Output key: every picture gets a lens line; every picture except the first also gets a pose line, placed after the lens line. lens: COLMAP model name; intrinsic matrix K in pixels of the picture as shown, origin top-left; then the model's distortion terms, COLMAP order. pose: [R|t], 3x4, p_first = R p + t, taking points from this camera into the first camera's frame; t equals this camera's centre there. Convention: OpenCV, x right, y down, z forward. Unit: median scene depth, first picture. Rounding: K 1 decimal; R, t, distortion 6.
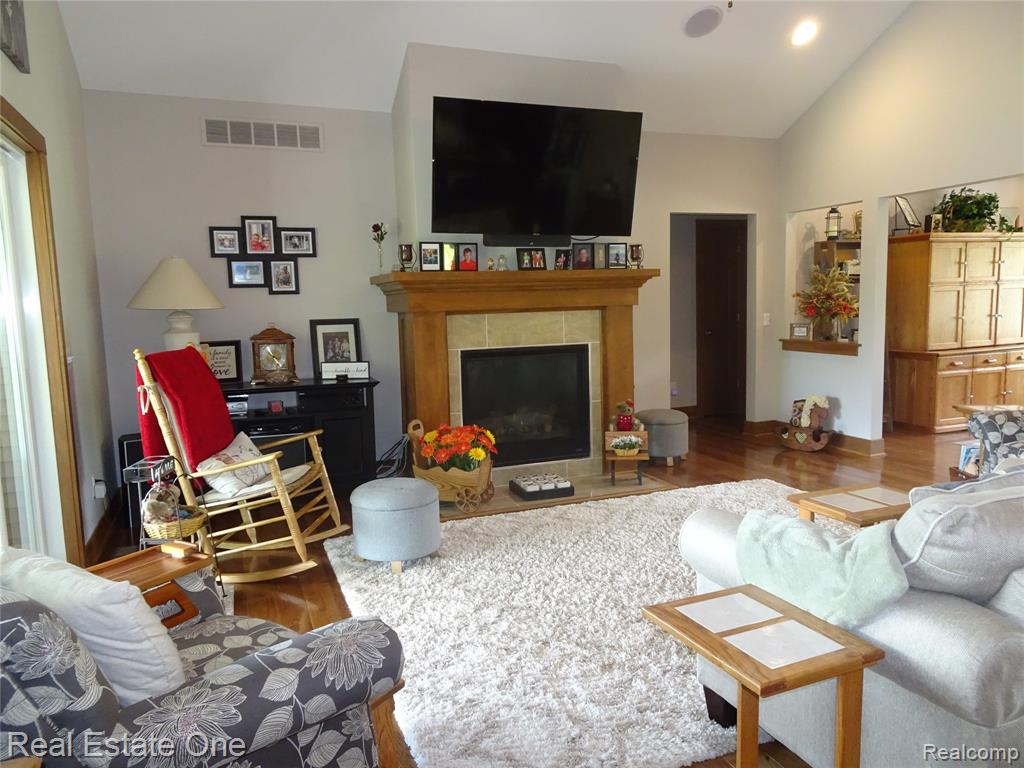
lens RADIAL K [[732.8, 0, 513.6], [0, 732.8, 383.1], [0, 0, 1]] dist [0.015153, -0.006291]
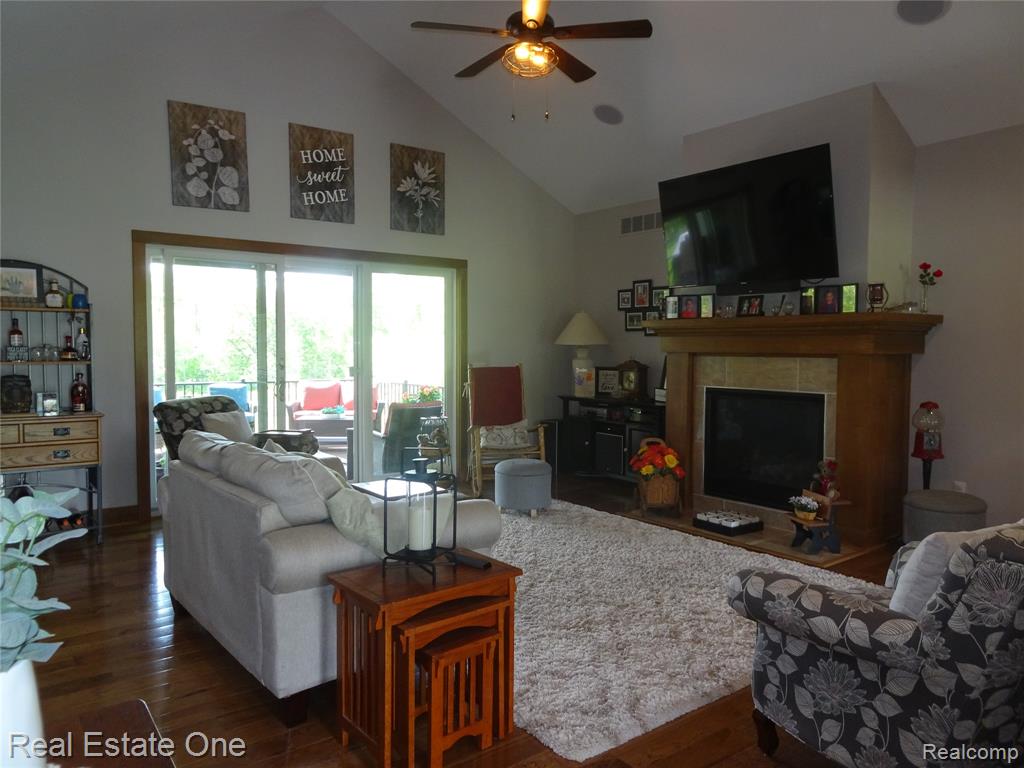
lens RADIAL K [[732.8, 0, 510.6], [0, 732.8, 385.5], [0, 0, 1]] dist [0.015153, -0.006291]
pose [[0.261362, 0.081052, -0.961832, 0.948074], [-0.116266, 0.991857, 0.051989, -0.071532], [0.958213, 0.098240, 0.268658, 0.400977]]
